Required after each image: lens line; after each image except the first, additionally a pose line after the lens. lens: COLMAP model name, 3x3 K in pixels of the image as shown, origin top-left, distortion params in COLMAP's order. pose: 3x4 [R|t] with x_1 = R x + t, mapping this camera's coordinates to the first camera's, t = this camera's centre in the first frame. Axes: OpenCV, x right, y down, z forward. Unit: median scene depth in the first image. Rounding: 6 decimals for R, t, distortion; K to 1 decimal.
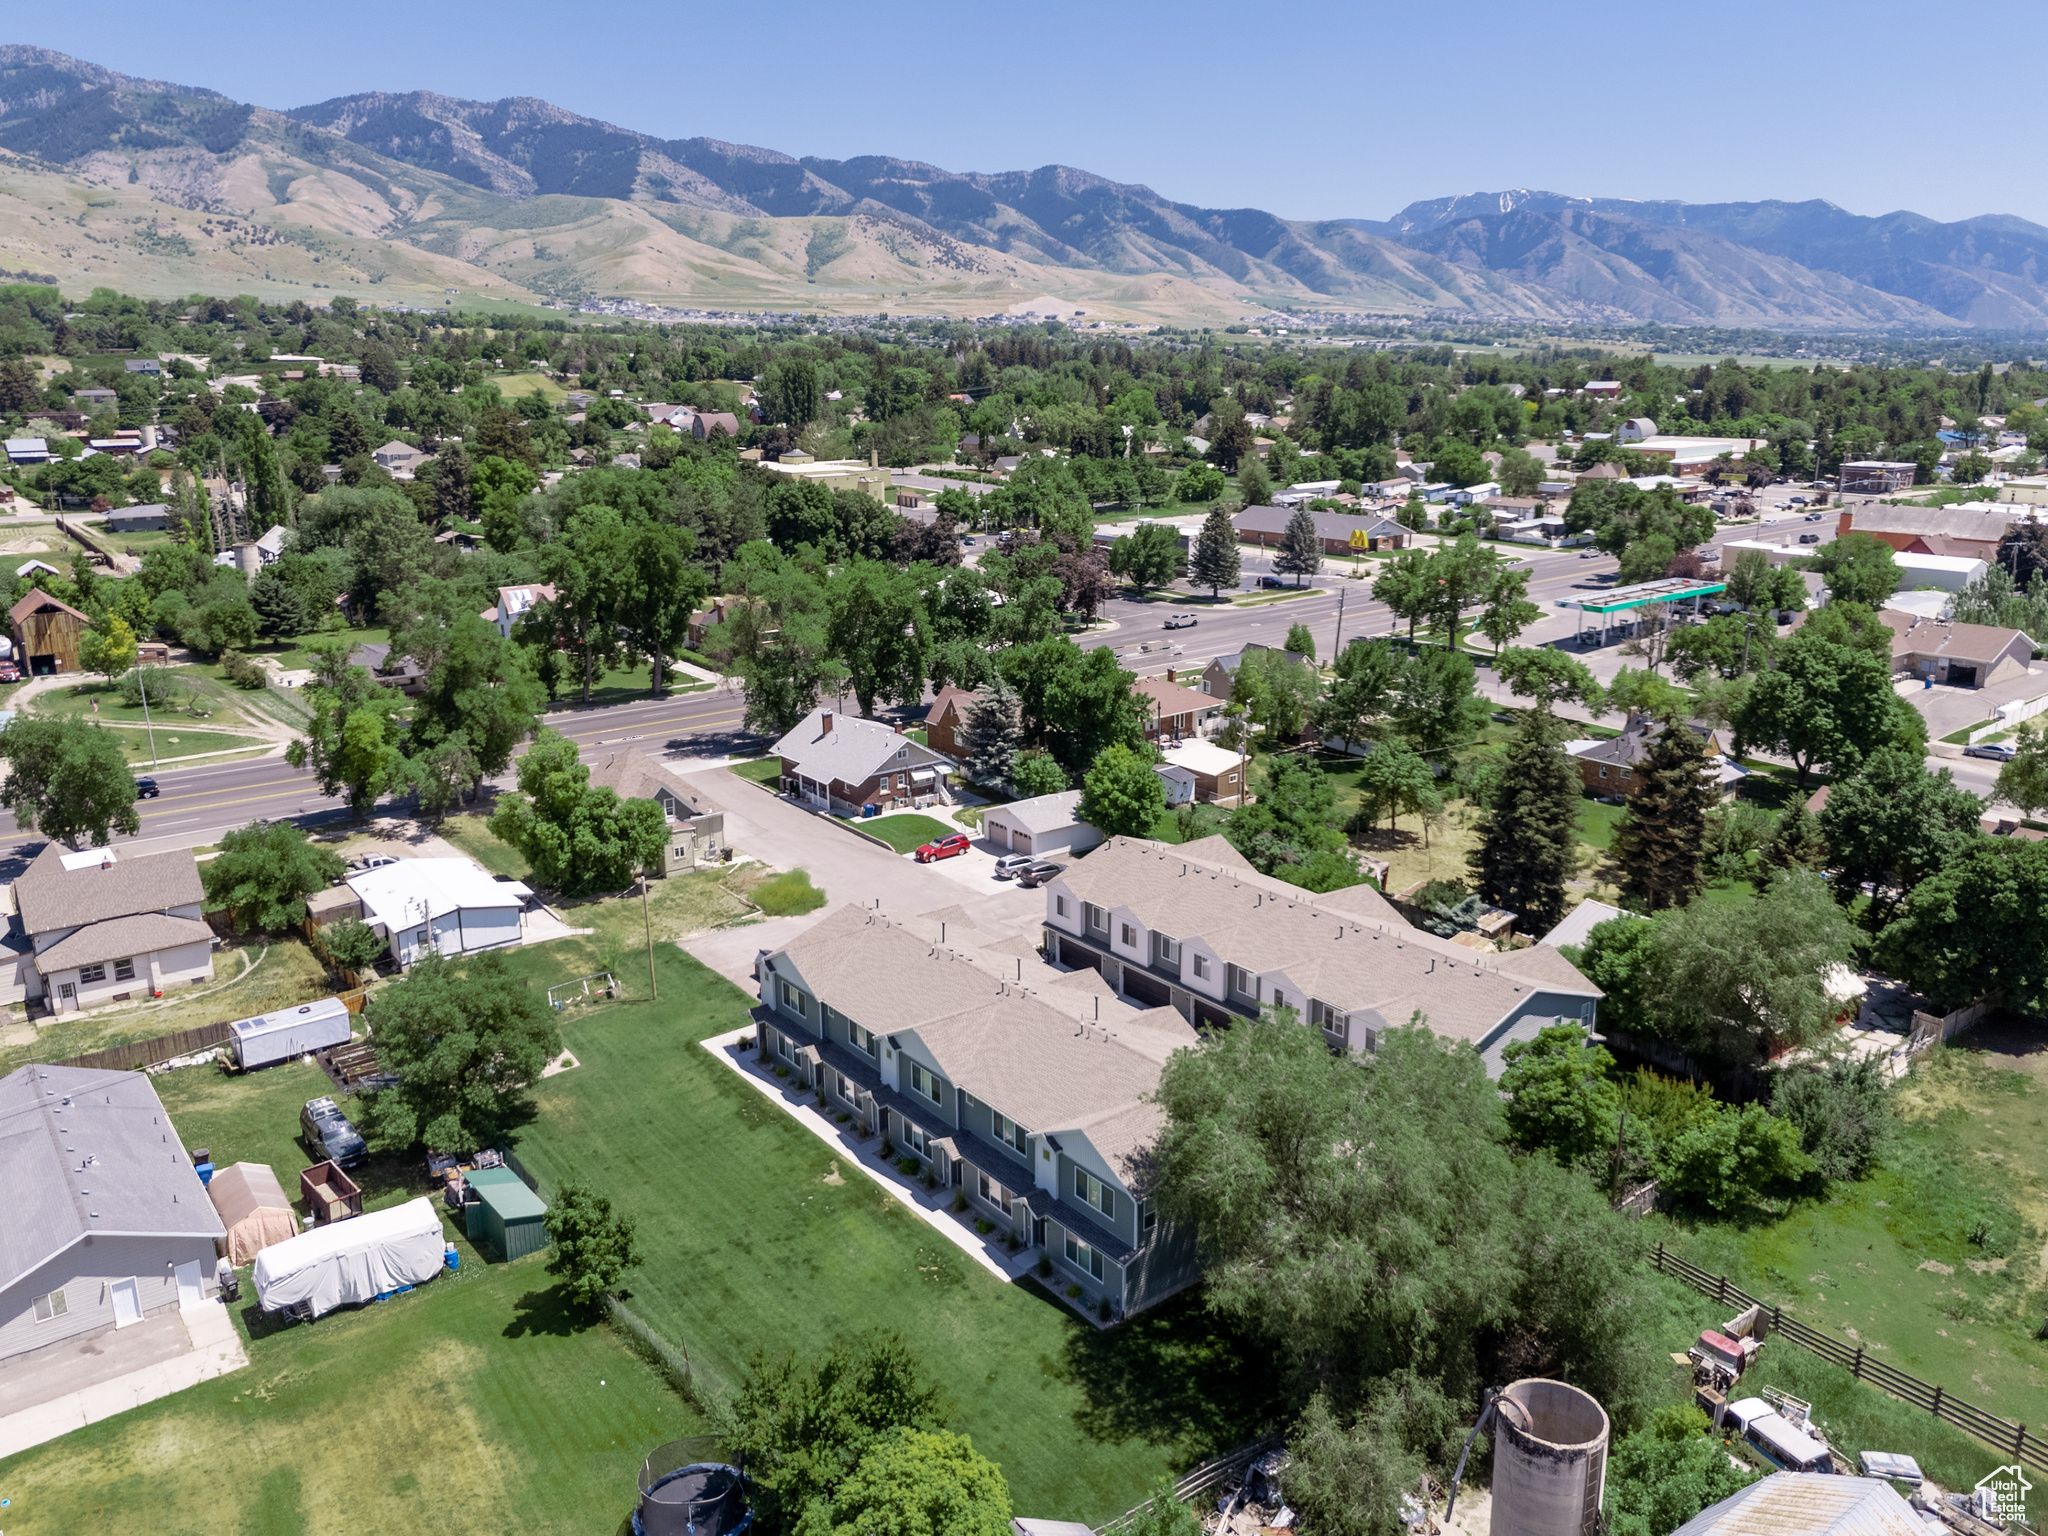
lens RADIAL K [[1517.0, 0, 1030.7], [0, 1517.0, 757.6], [0, 0, 1]] dist [0.060422, -0.060328]
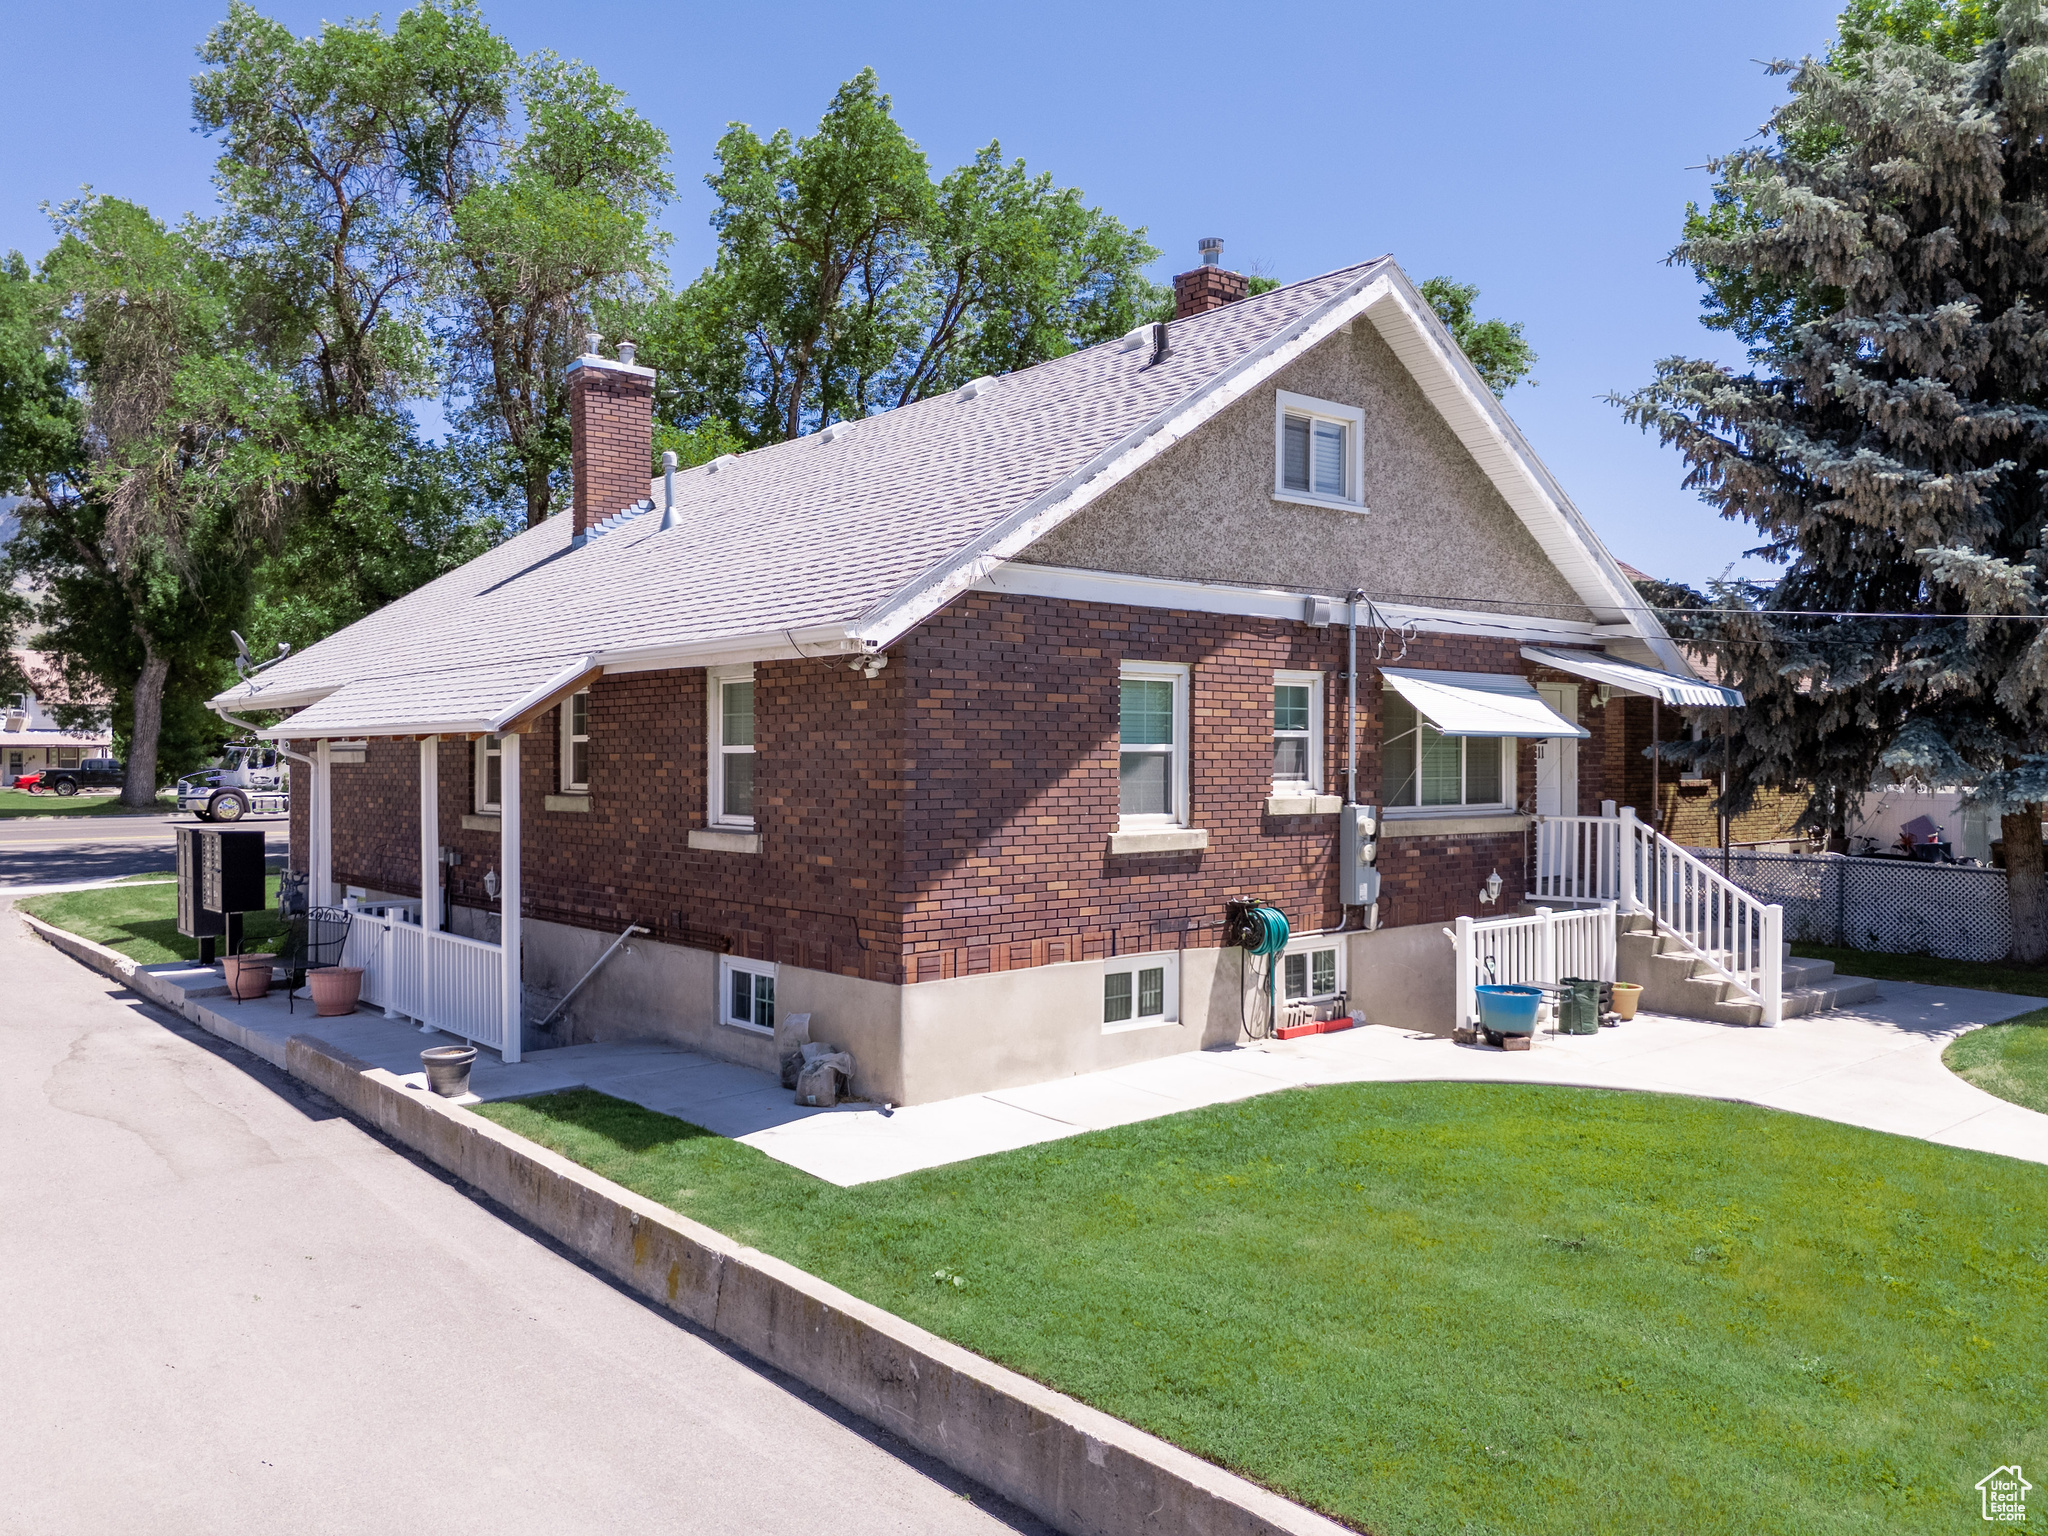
lens RADIAL K [[1543.0, 0, 1031.6], [0, 1543.0, 768.4], [0, 0, 1]] dist [0.073552, -0.083211]
pose [[0.998990, -0.002213, 0.044876, -0.128222], [0.013494, 0.967452, -0.252695, 0.049904], [-0.042856, 0.253045, 0.966505, 1.085646]]
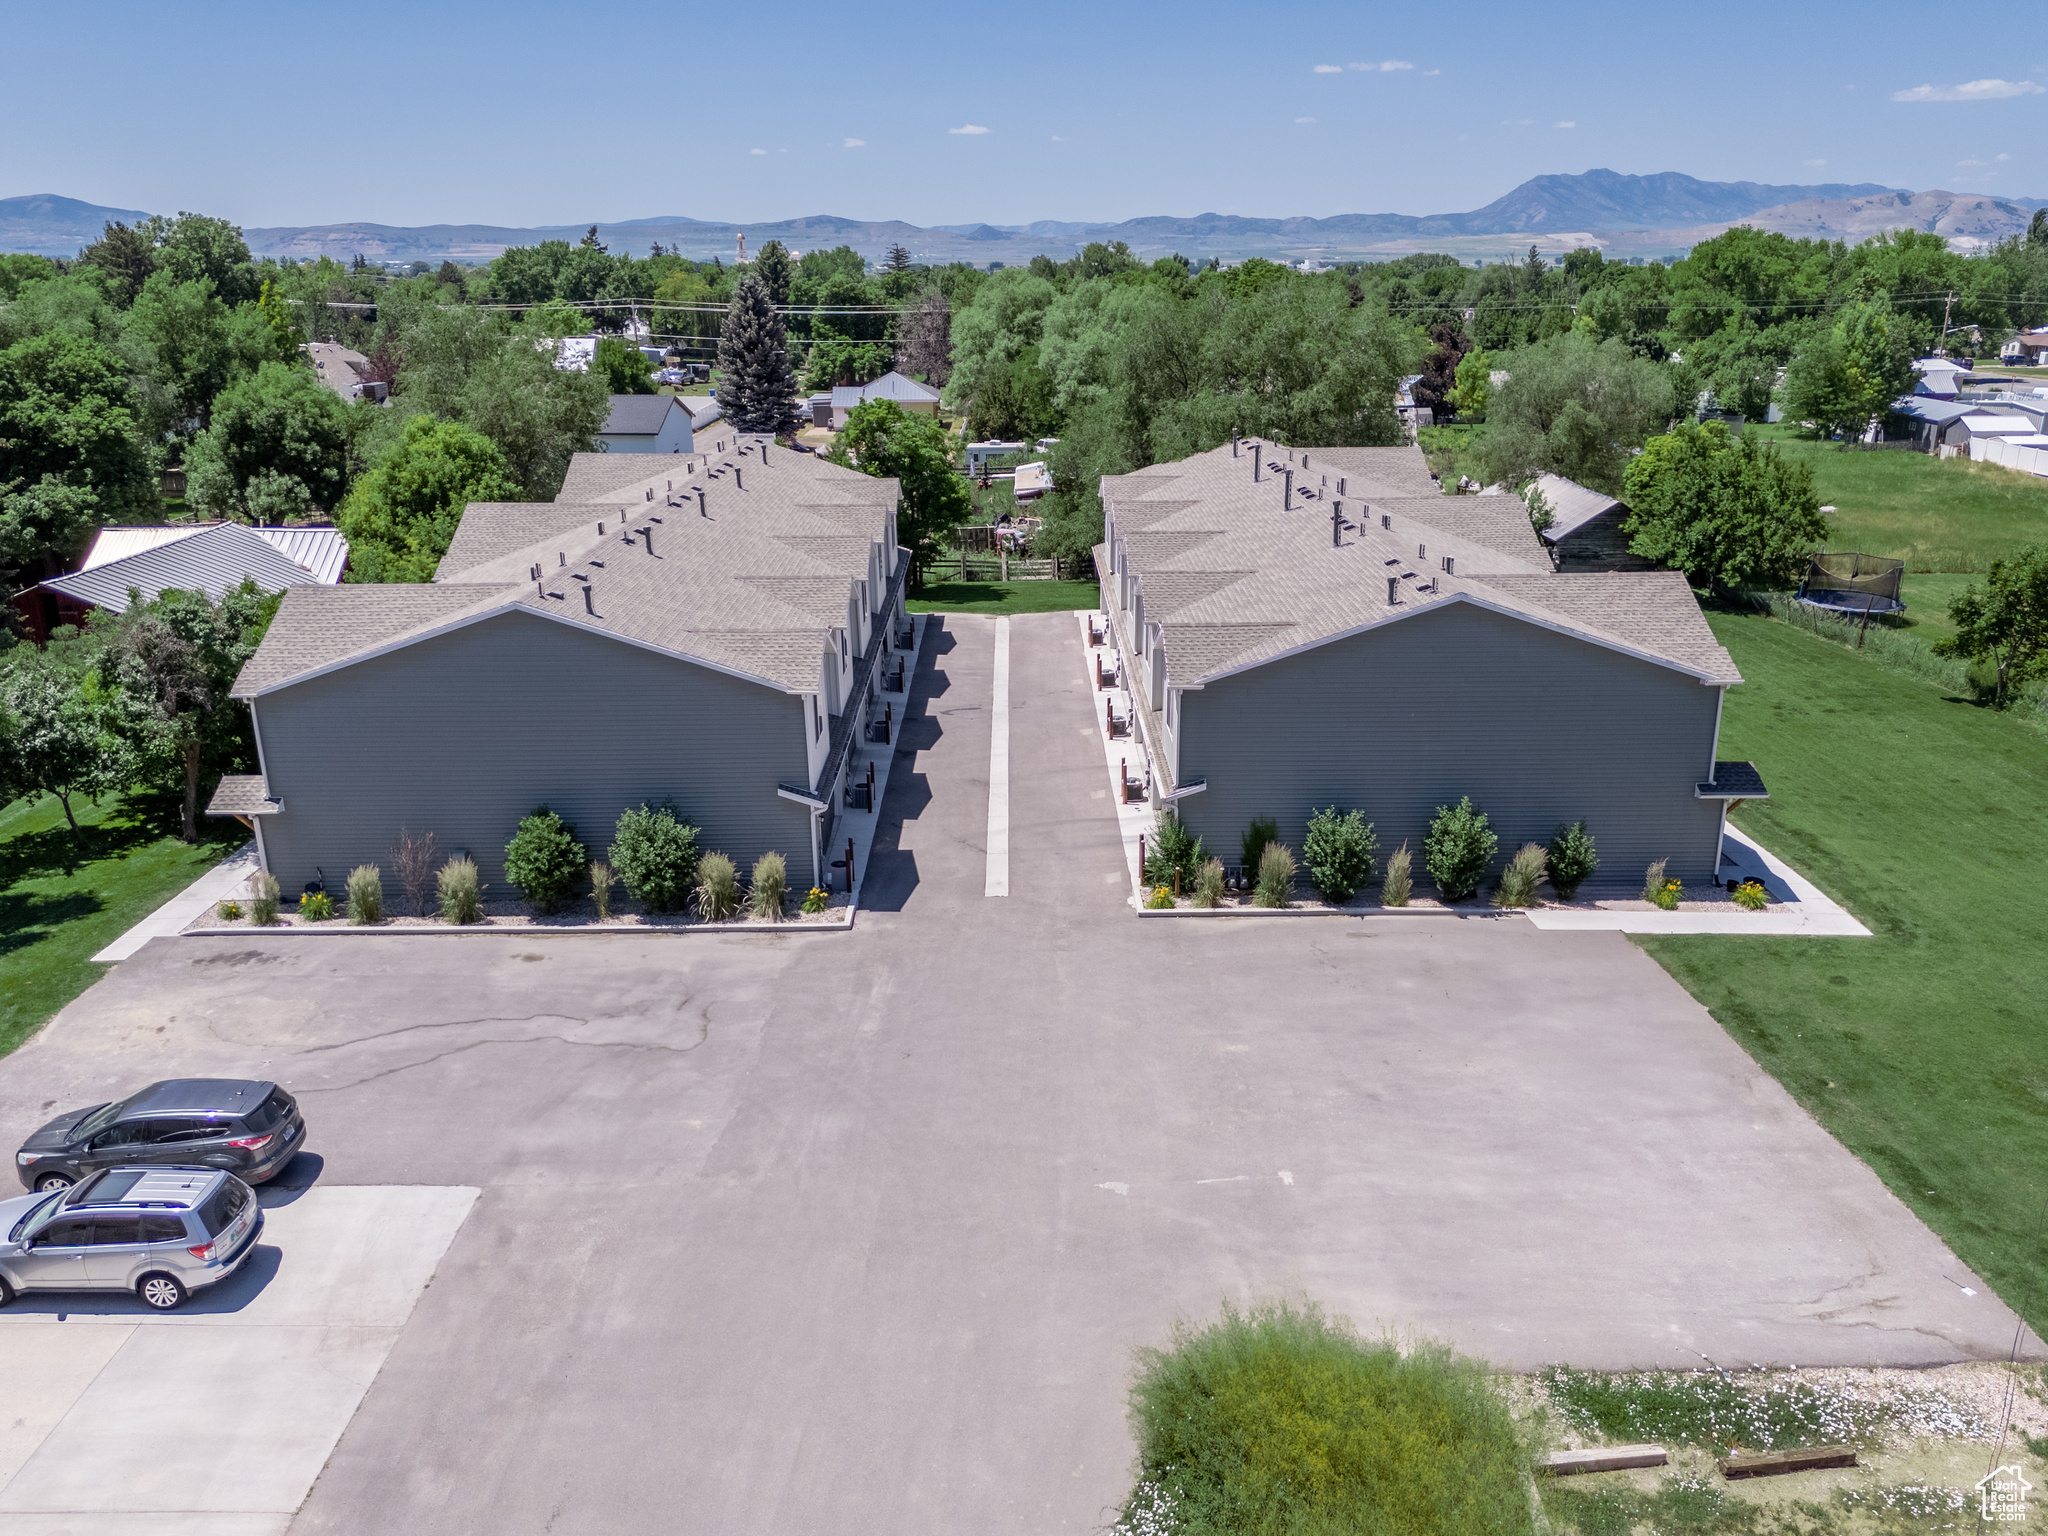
lens RADIAL K [[1533.8, 0, 1027.1], [0, 1533.8, 750.8], [0, 0, 1]] dist [0.071386, -0.073364]
pose [[-0.792099, -0.181836, 0.582680, -0.217270], [0.163887, 0.856190, 0.489979, -0.063012], [-0.587980, 0.483605, -0.648386, 1.099987]]
